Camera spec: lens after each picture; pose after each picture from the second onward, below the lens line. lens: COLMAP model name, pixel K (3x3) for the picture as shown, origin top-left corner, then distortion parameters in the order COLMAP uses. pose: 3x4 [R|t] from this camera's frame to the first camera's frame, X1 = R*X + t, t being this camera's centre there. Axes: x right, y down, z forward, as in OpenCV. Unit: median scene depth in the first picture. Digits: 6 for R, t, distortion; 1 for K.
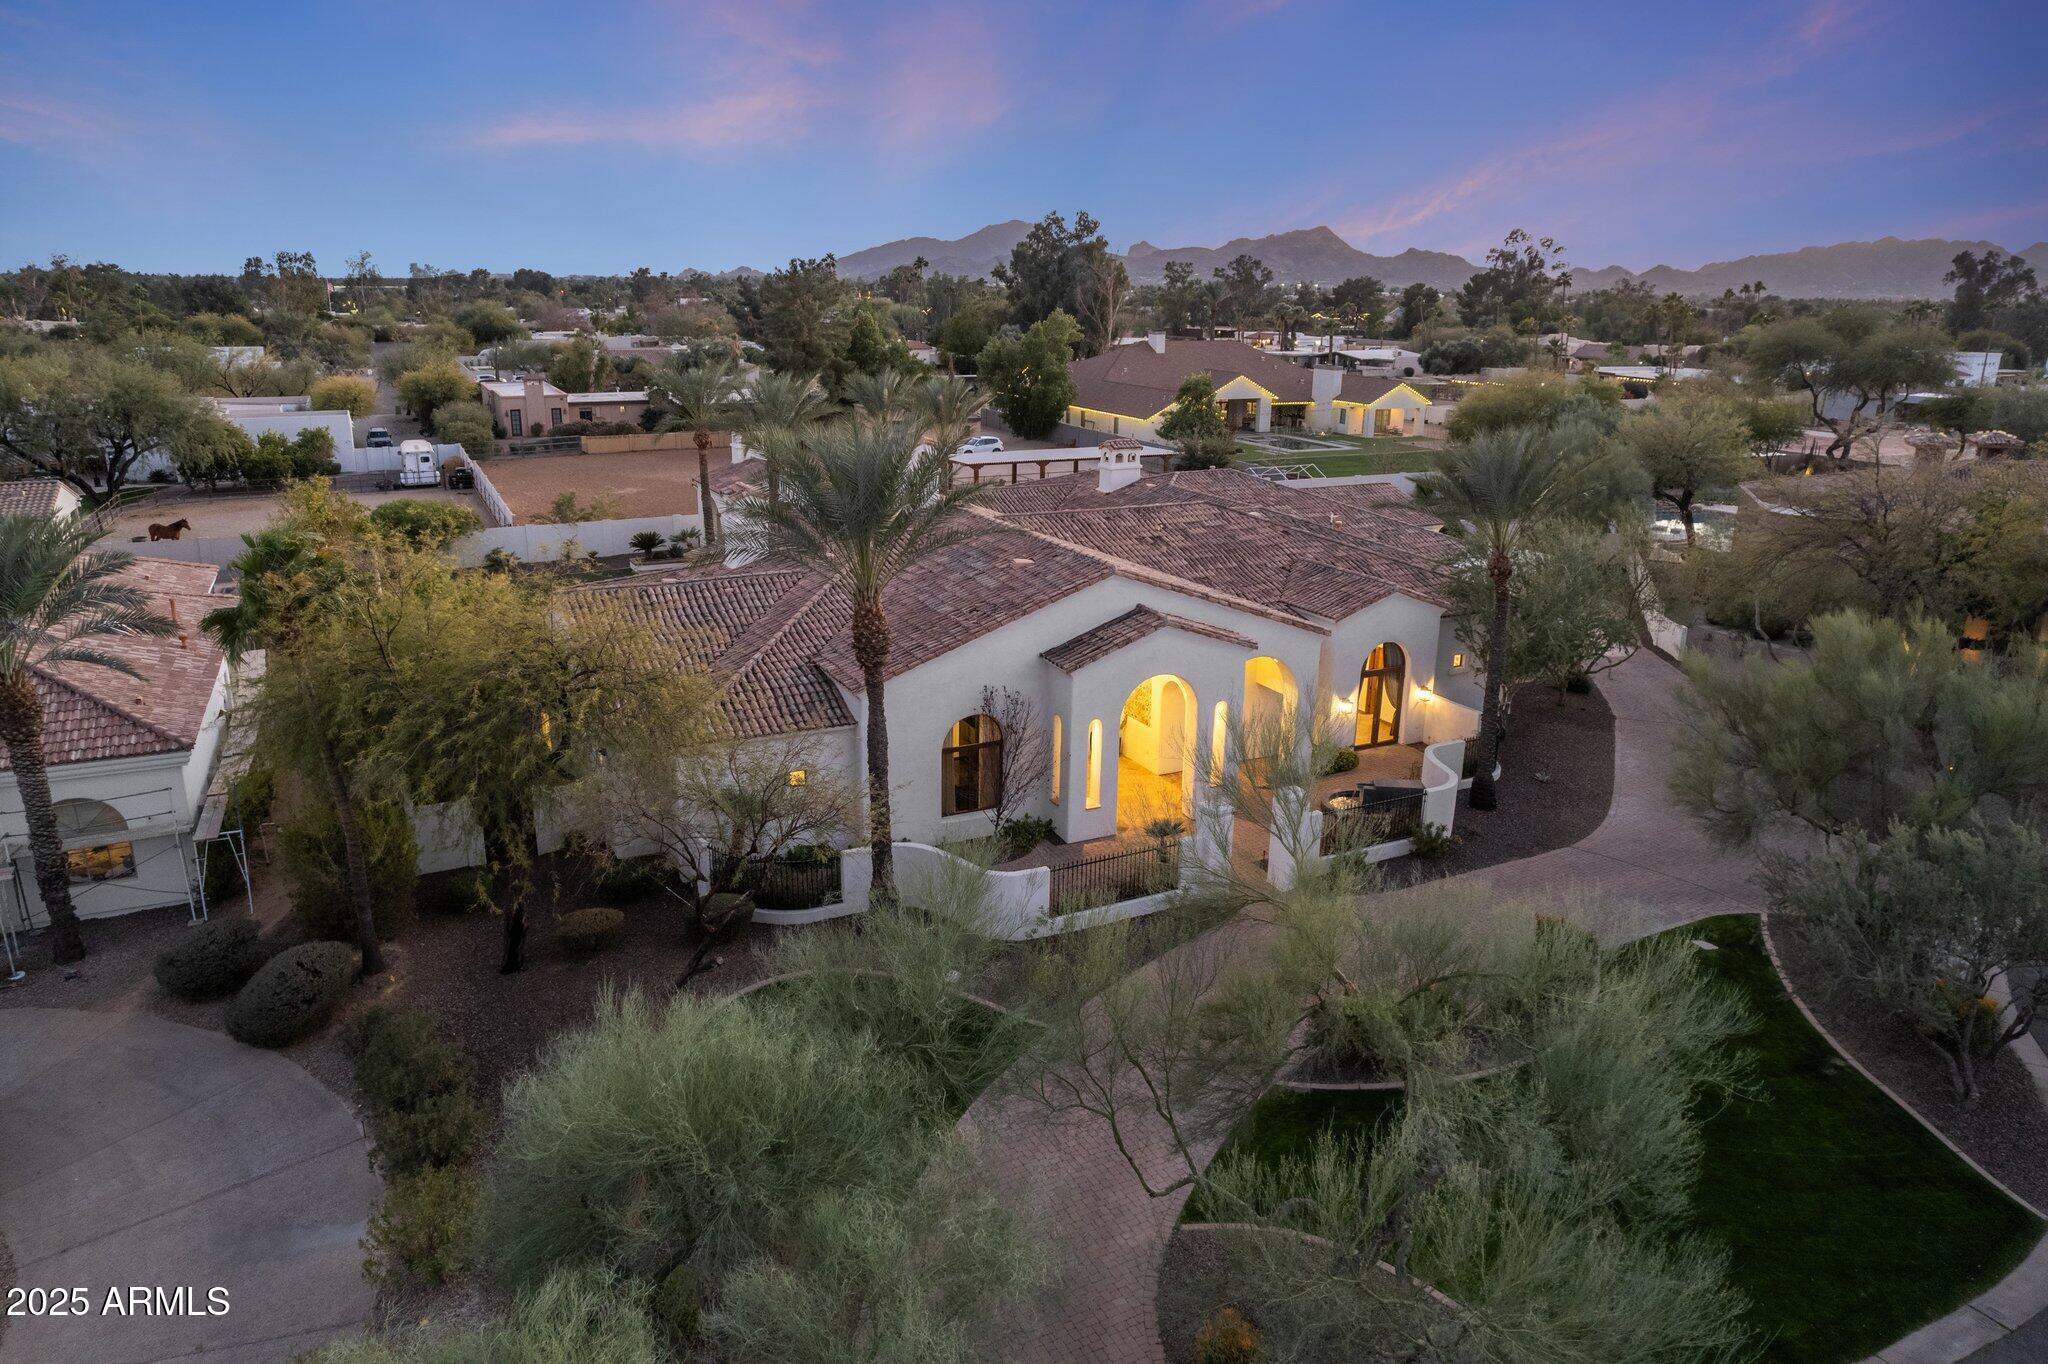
lens RADIAL K [[1299.9, 0, 1058.1], [0, 1299.9, 678.2], [0, 0, 1]] dist [-0.061067, 0.063285]
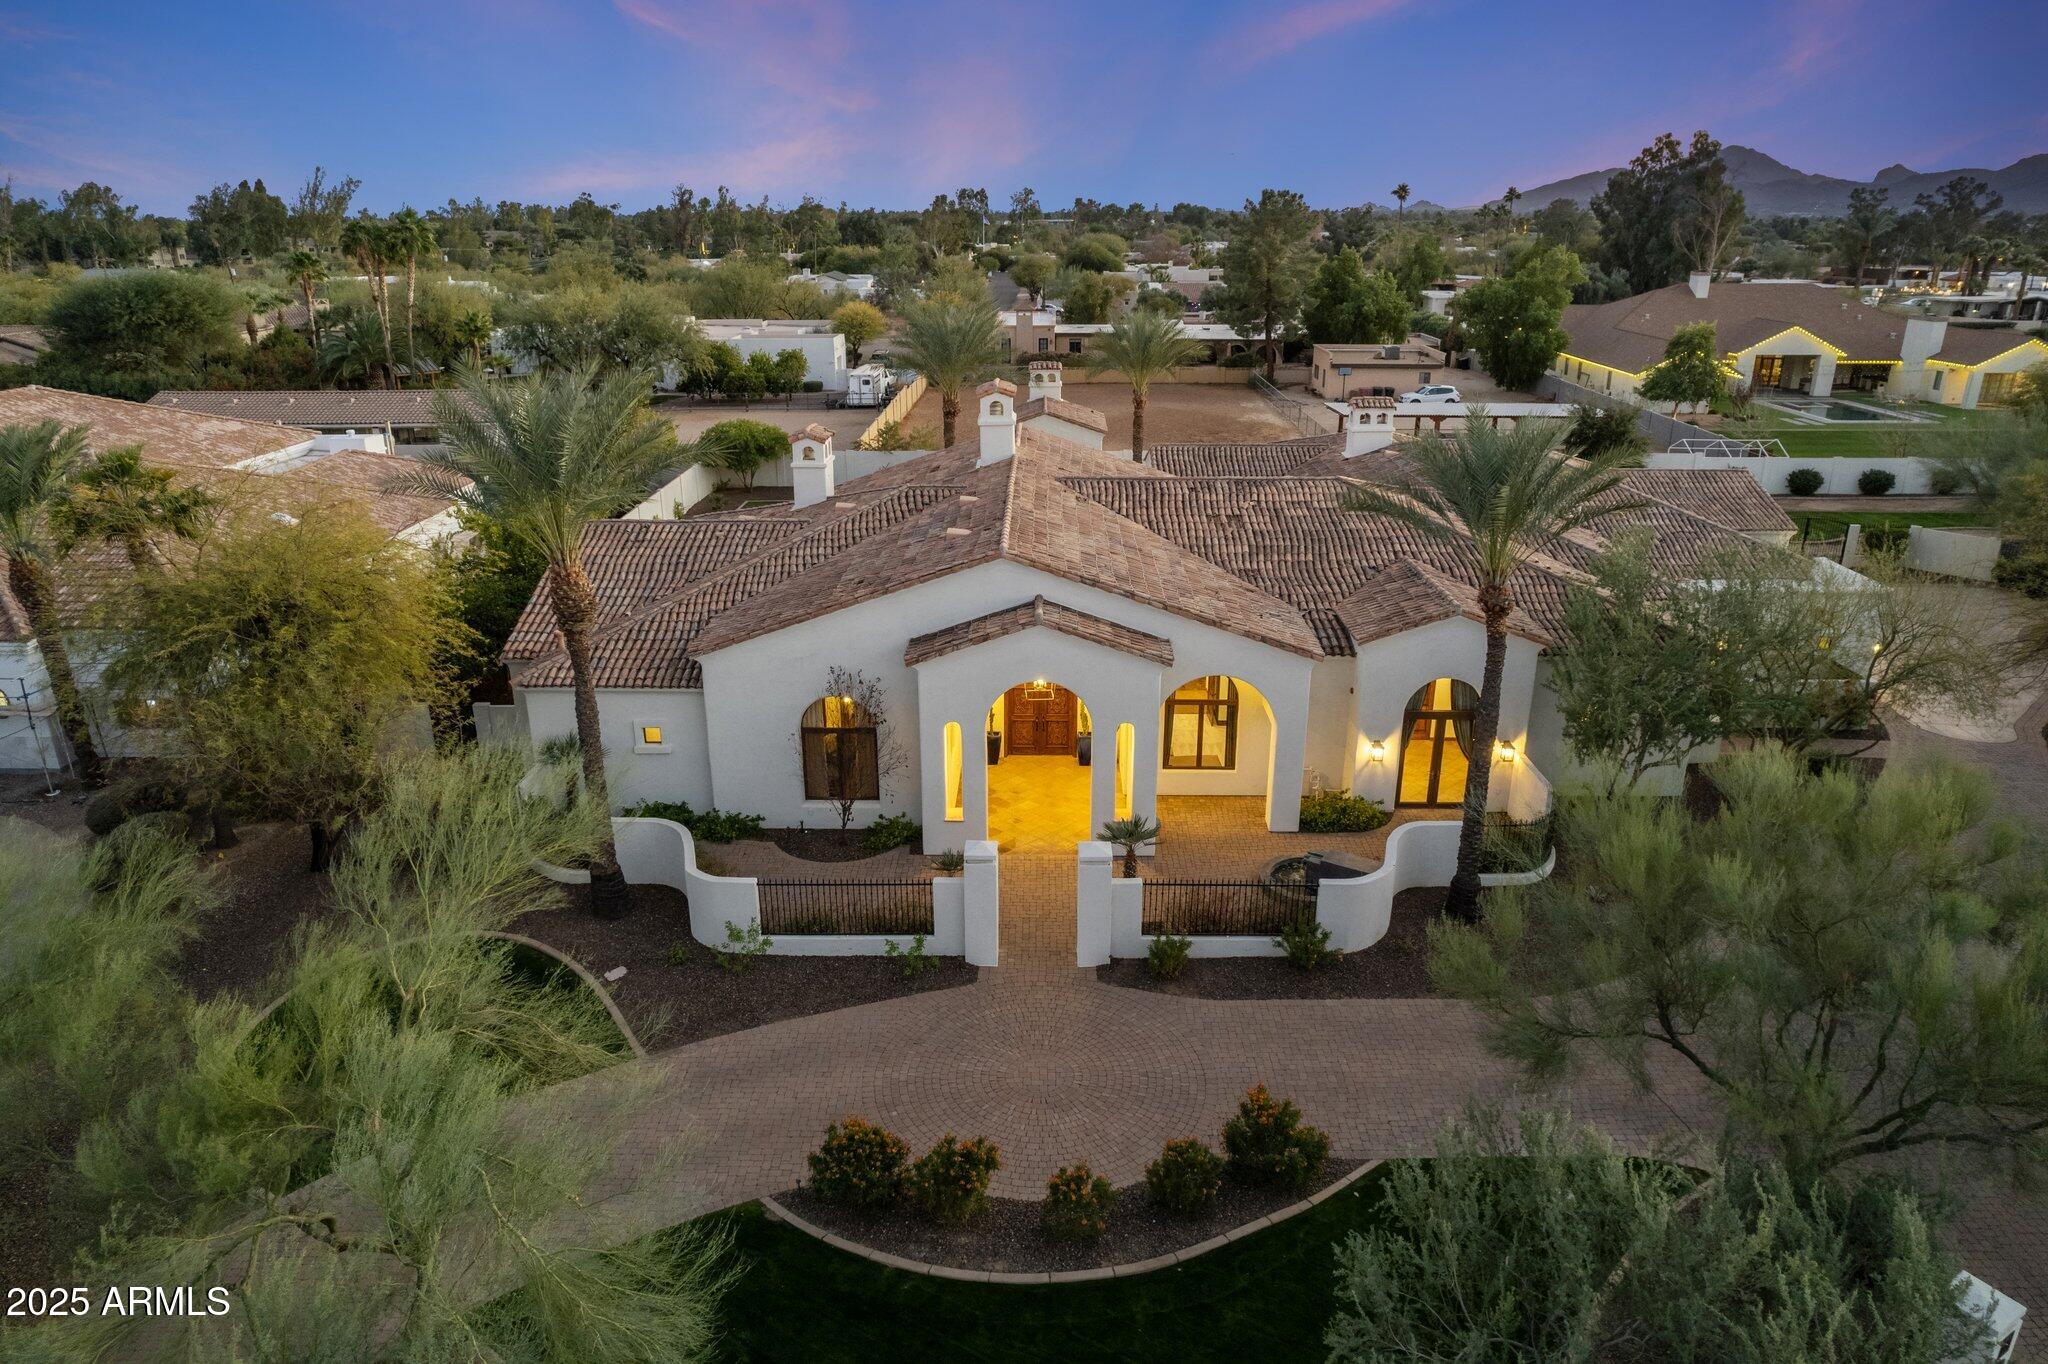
lens RADIAL K [[1299.9, 0, 1058.1], [0, 1299.9, 678.2], [0, 0, 1]] dist [-0.061067, 0.063285]
pose [[0.899142, 0.137041, -0.415648, 0.100820], [-0.117515, 0.990433, 0.072338, -0.015434], [0.421585, -0.016198, 0.906644, 0.055659]]
